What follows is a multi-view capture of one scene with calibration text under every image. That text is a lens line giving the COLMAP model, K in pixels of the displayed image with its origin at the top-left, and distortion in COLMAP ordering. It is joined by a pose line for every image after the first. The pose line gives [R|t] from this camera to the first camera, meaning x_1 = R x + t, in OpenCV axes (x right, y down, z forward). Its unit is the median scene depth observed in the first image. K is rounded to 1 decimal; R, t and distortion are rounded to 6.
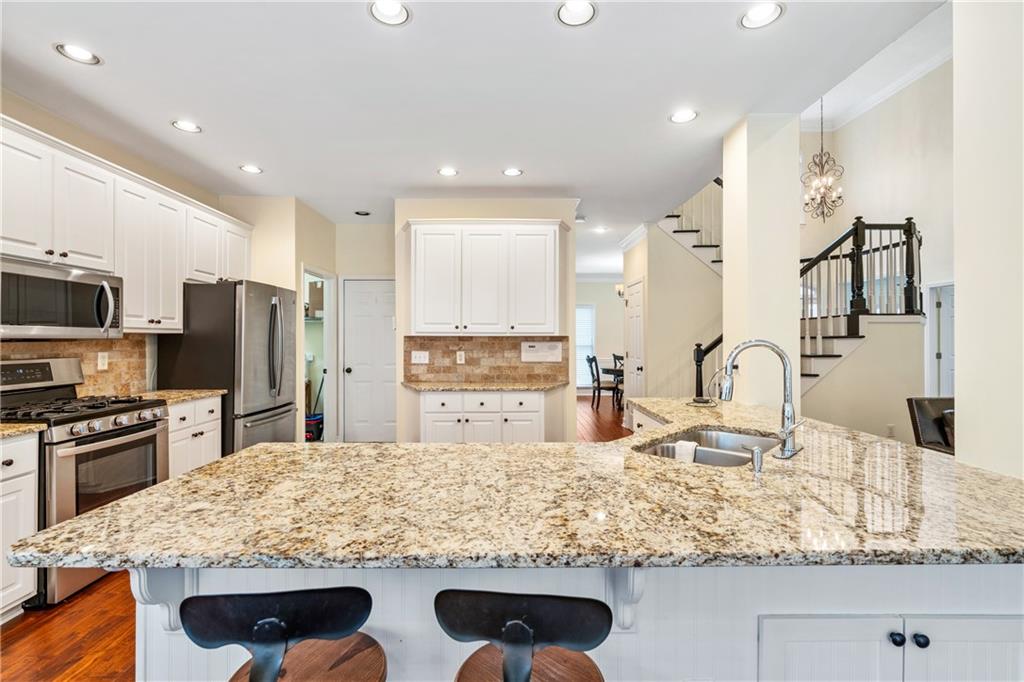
lens RADIAL K [[466.2, 0, 513.6], [0, 466.2, 338.8], [0, 0, 1]] dist [-0.010662, 0.002795]
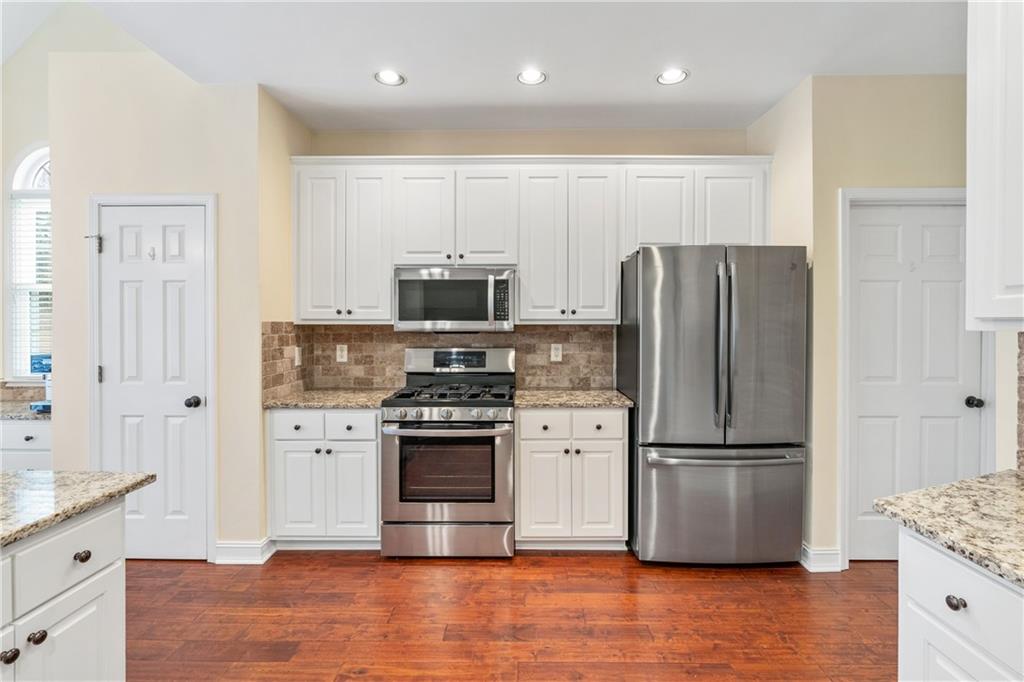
lens RADIAL K [[466.2, 0, 514.0], [0, 466.2, 330.6], [0, 0, 1]] dist [-0.010662, 0.002795]
pose [[-0.024271, 0.015167, -0.999590, 0.089278], [0.000876, 0.999885, 0.015150, -0.010696], [0.999705, -0.000508, -0.024281, 0.659707]]
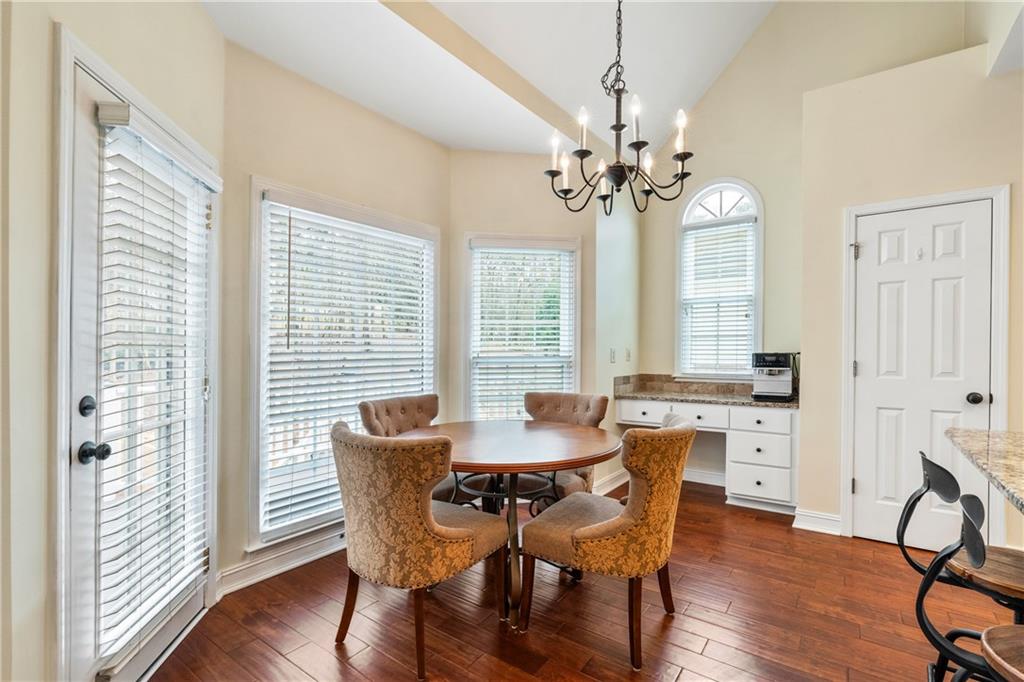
lens RADIAL K [[466.2, 0, 509.9], [0, 466.2, 346.8], [0, 0, 1]] dist [-0.010662, 0.002795]
pose [[-0.594827, -0.000271, -0.803854, 0.317927], [0.005459, 0.999976, -0.004378, 0.021941], [0.803835, -0.006992, -0.594811, 0.130974]]
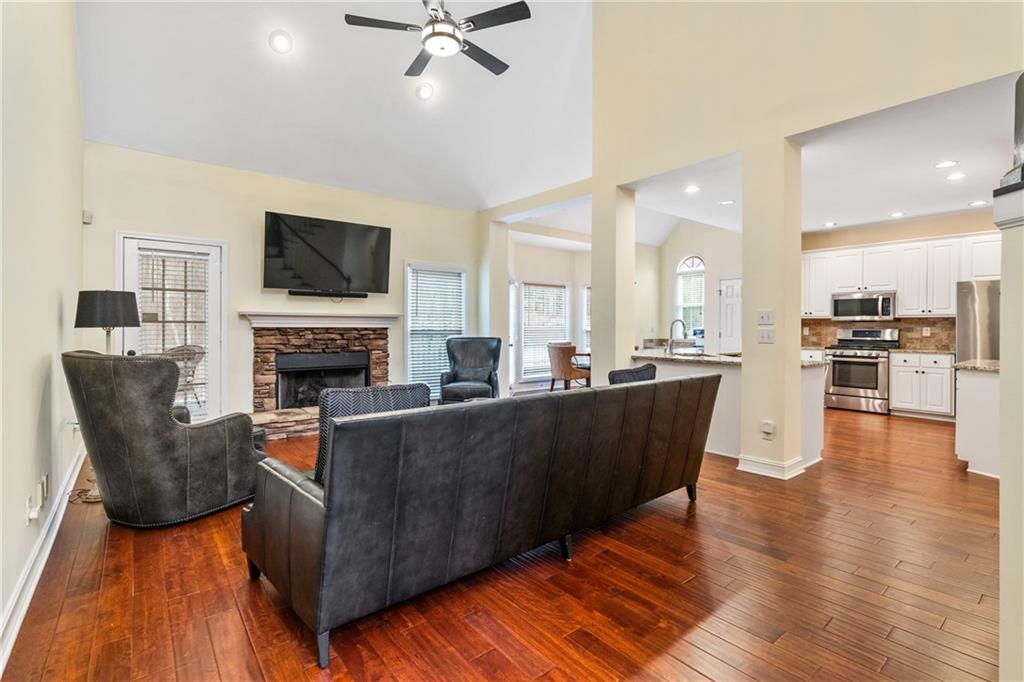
lens RADIAL K [[466.2, 0, 513.5], [0, 466.2, 328.2], [0, 0, 1]] dist [-0.010662, 0.002795]
pose [[-0.783925, 0.001617, -0.620854, 1.242650], [-0.001422, 0.999989, 0.004400, 0.019028], [0.620854, 0.004332, -0.783914, 1.033507]]
